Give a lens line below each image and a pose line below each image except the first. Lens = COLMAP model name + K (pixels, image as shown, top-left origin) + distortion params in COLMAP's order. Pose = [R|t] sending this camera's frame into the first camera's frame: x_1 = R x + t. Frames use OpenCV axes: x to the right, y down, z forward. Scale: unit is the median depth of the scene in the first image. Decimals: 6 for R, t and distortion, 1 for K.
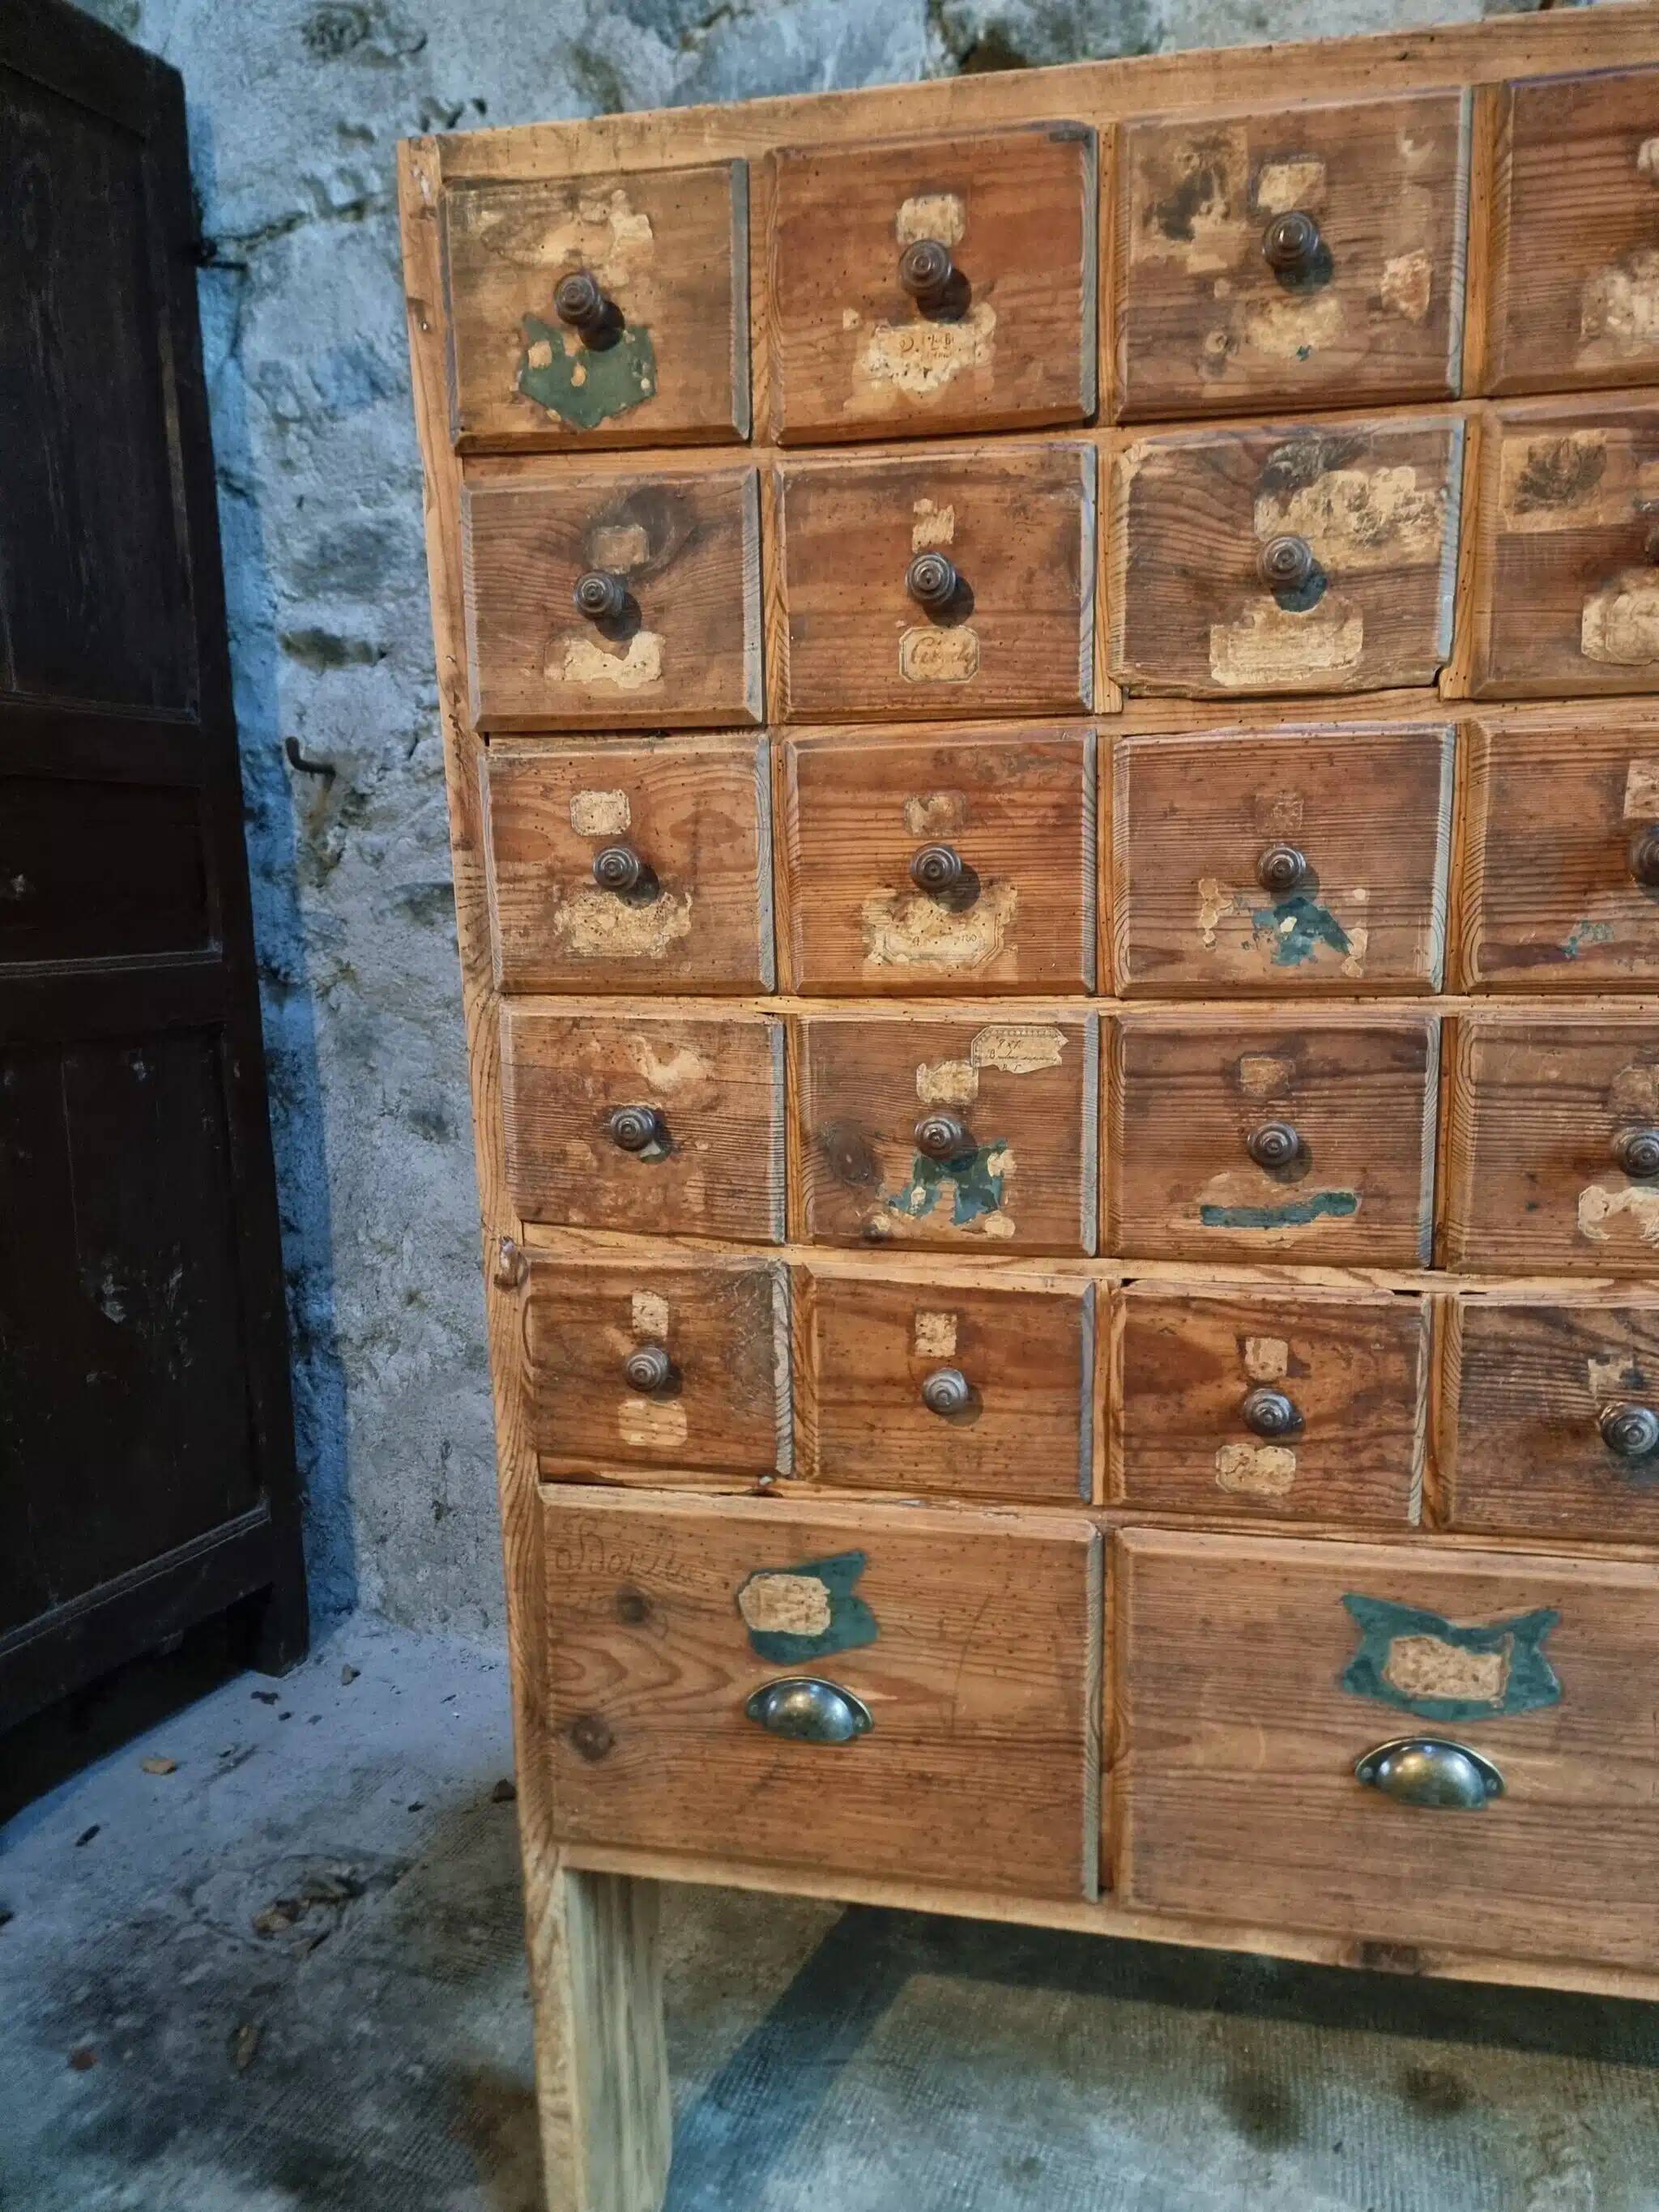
lens RADIAL K [[1567.3, 0, 816.8], [0, 1567.3, 1098.7], [0, 0, 1]] dist [0.075953, -0.075951]
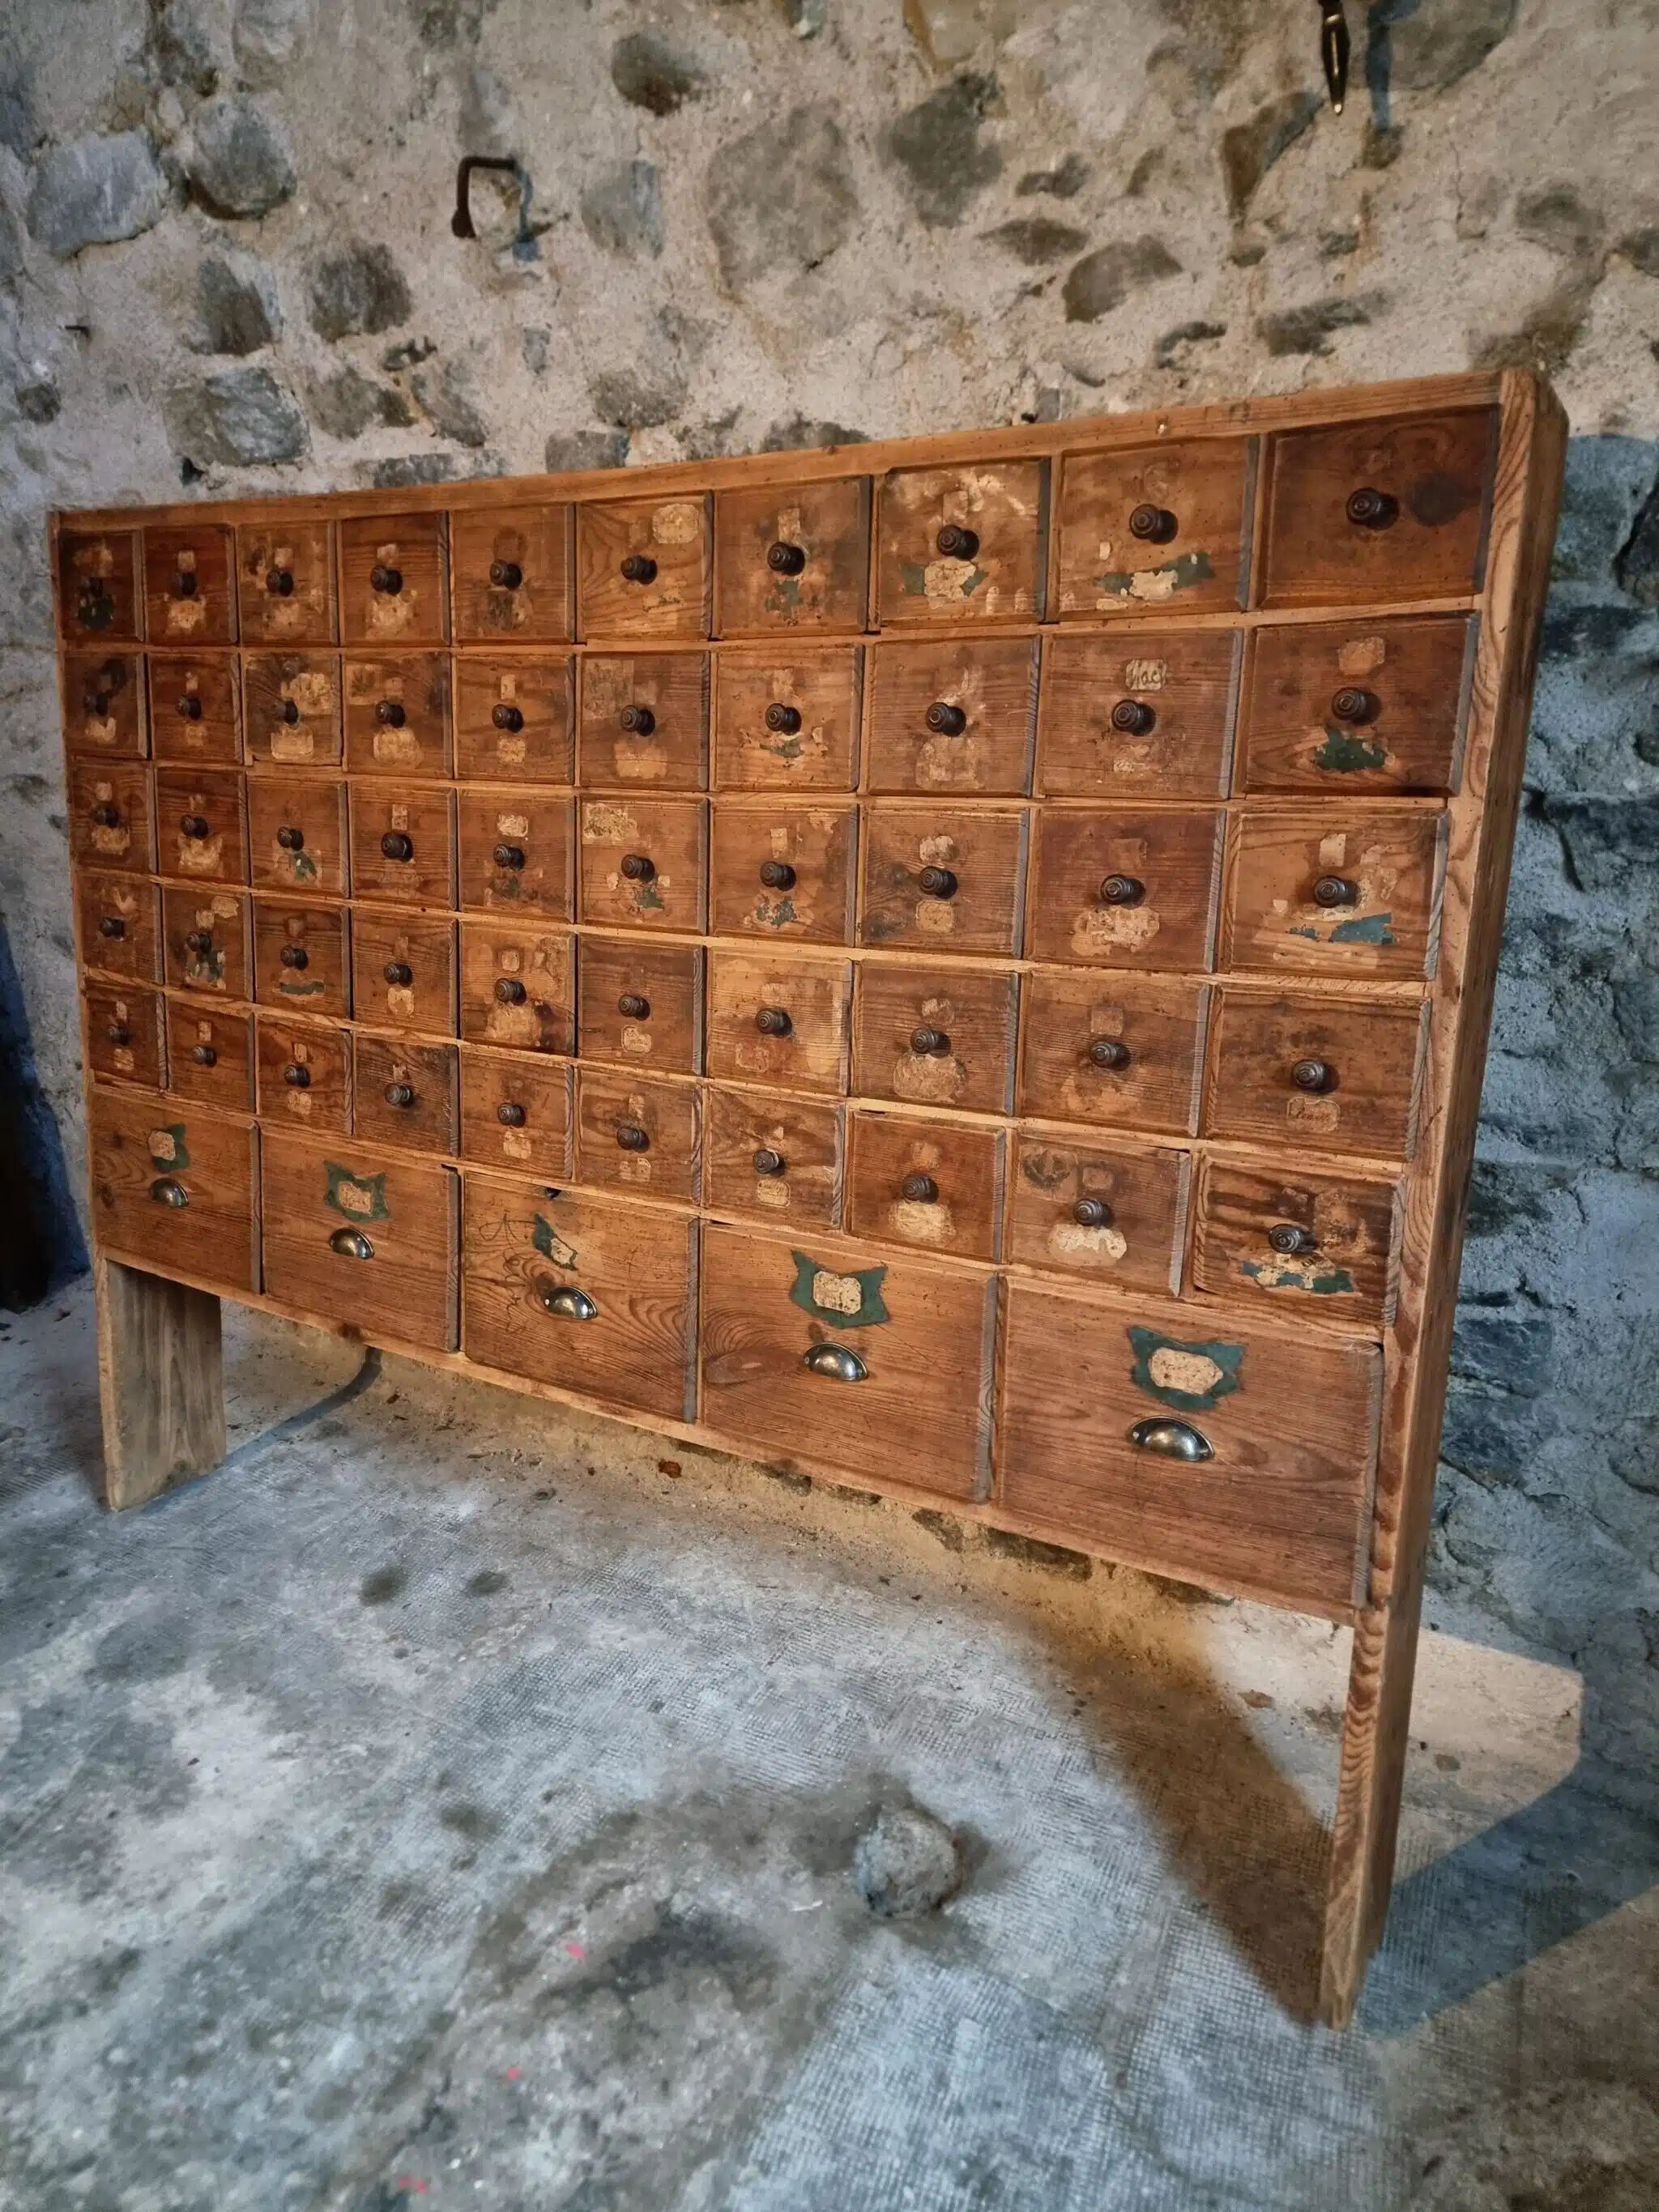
lens RADIAL K [[1559.9, 0, 787.9], [0, 1559.9, 1118.9], [0, 0, 1]] dist [0.075051, -0.066353]
pose [[0.928272, 0.141303, -0.344011, 1.696377], [-0.126701, 0.989830, 0.064684, 0.021545], [0.349653, -0.016457, 0.936735, -0.869387]]
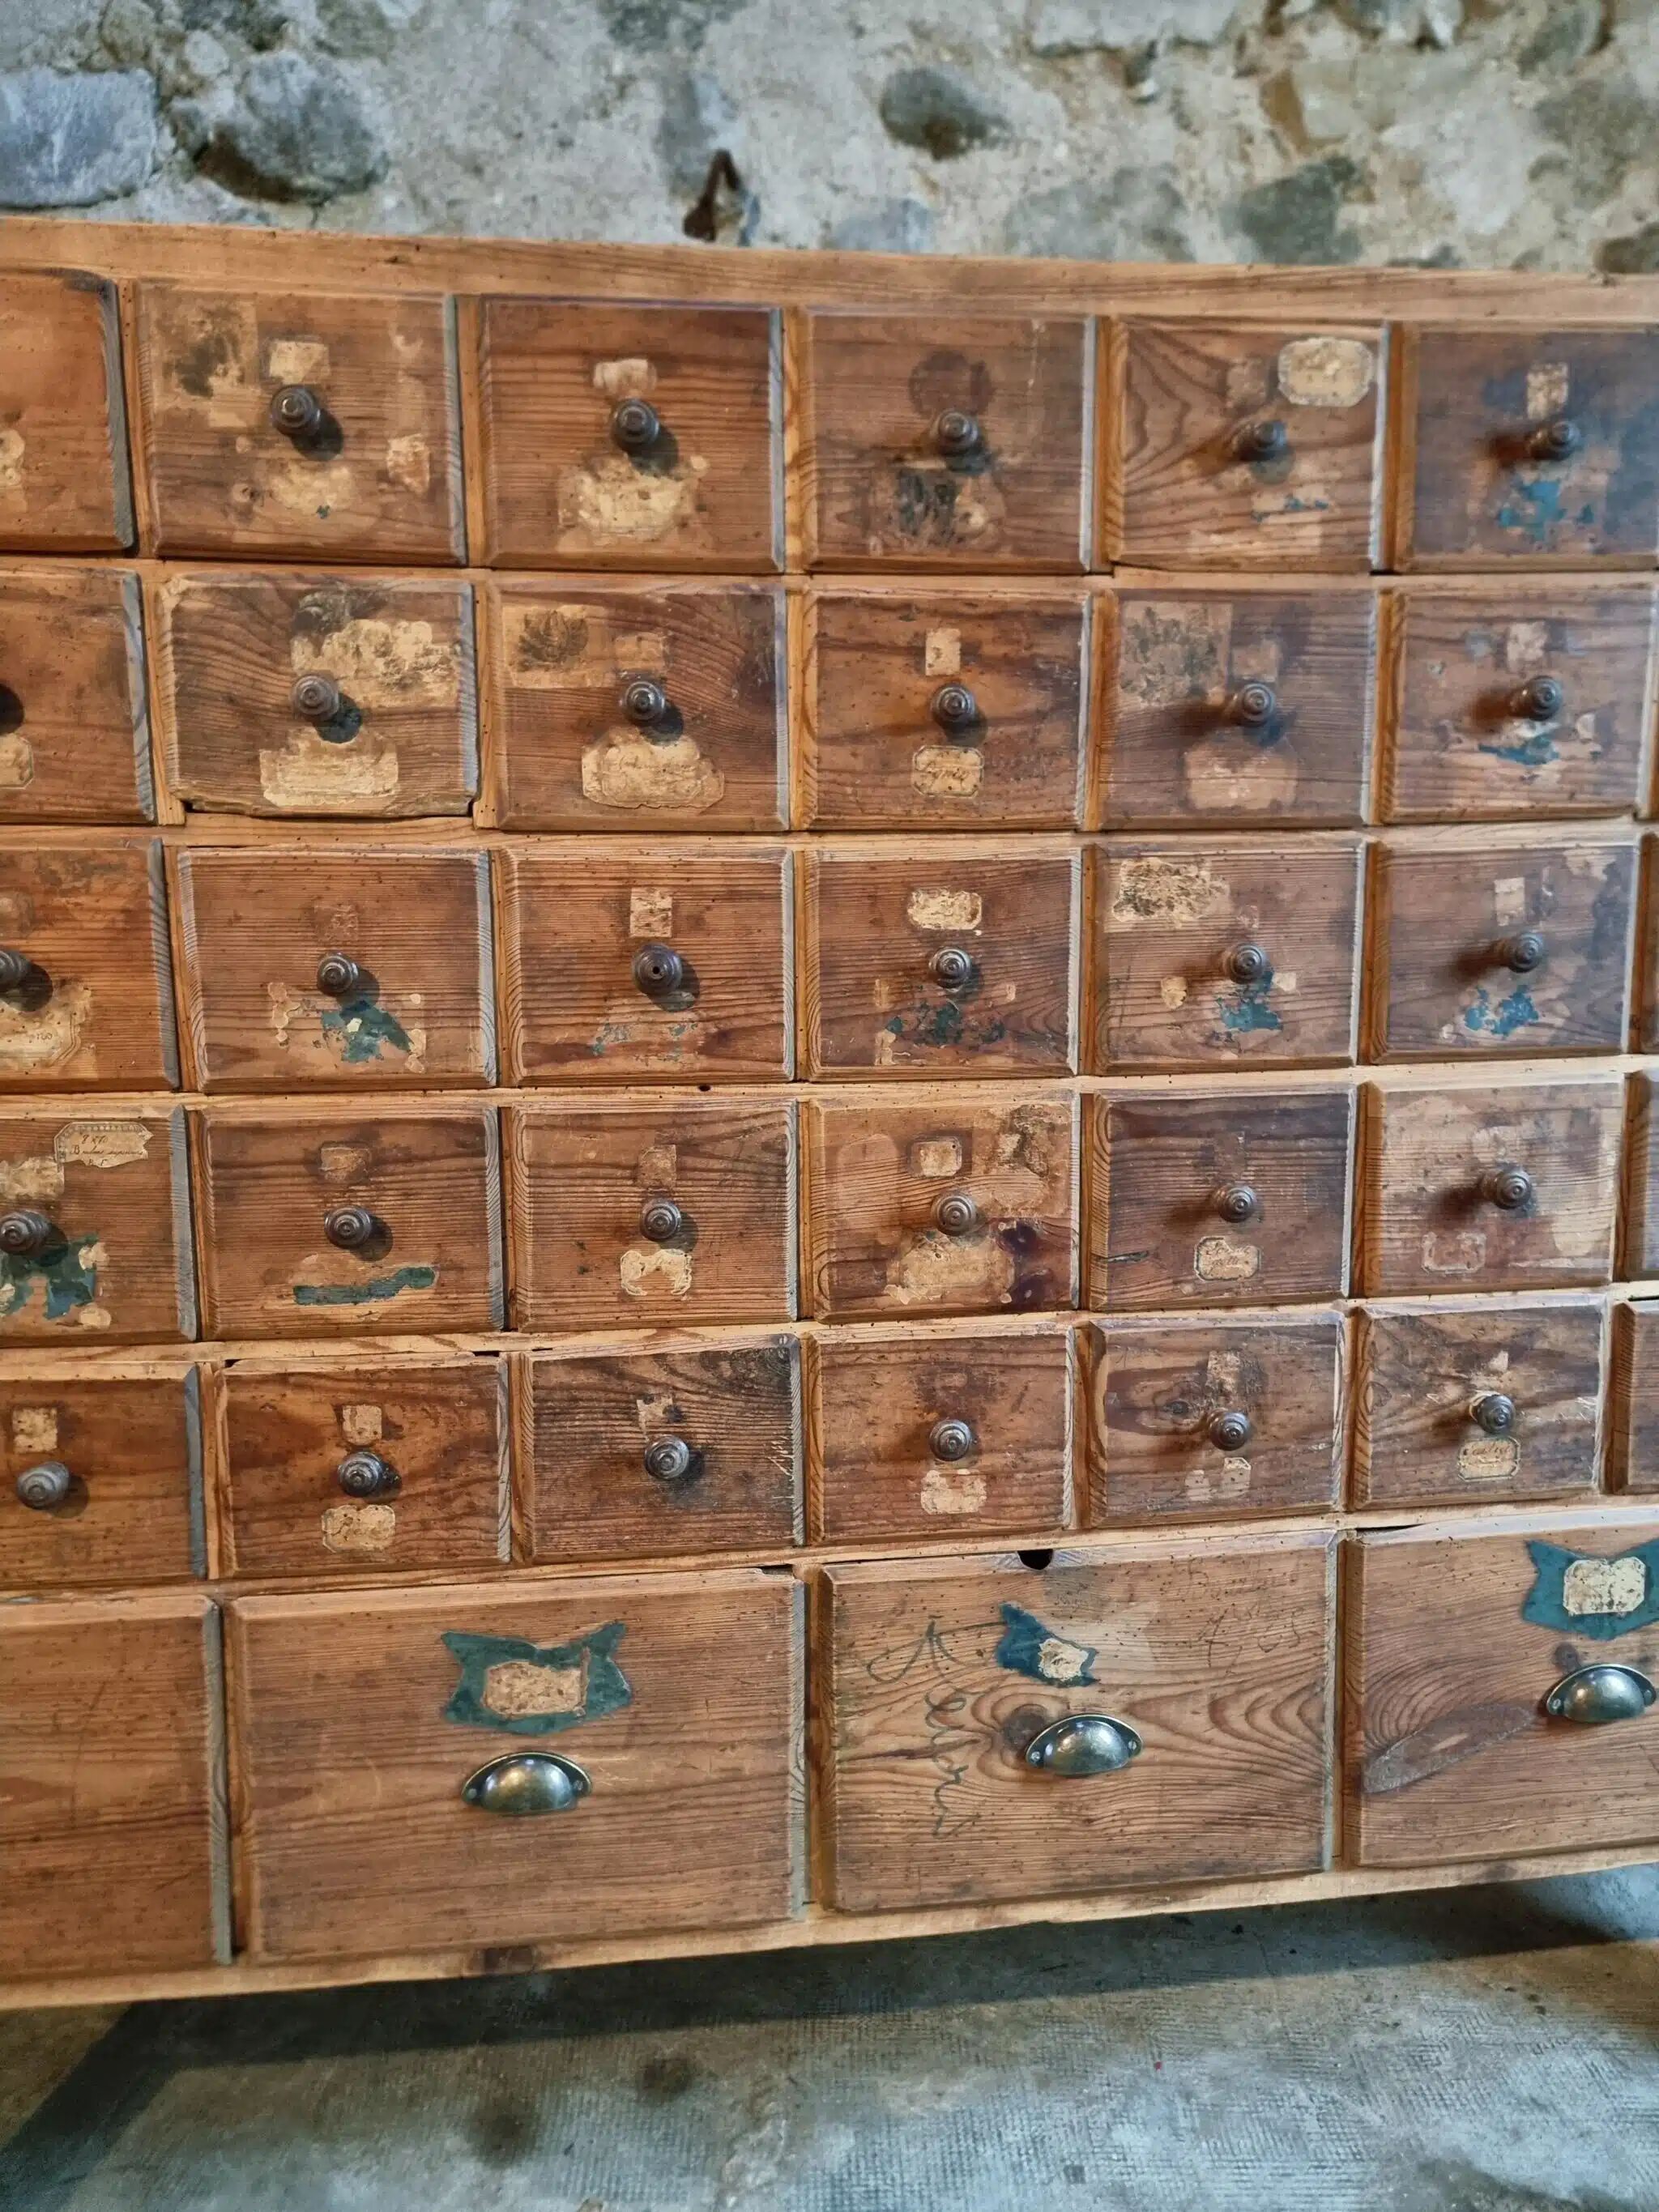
lens RADIAL K [[1567.3, 0, 814.4], [0, 1567.3, 1122.4], [0, 0, 1]] dist [0.075953, -0.075951]
pose [[0.952872, -0.024576, 0.302375, 0.250895], [0.030847, 0.999396, -0.015979, -0.014631], [-0.301800, 0.024554, 0.953055, -0.125650]]
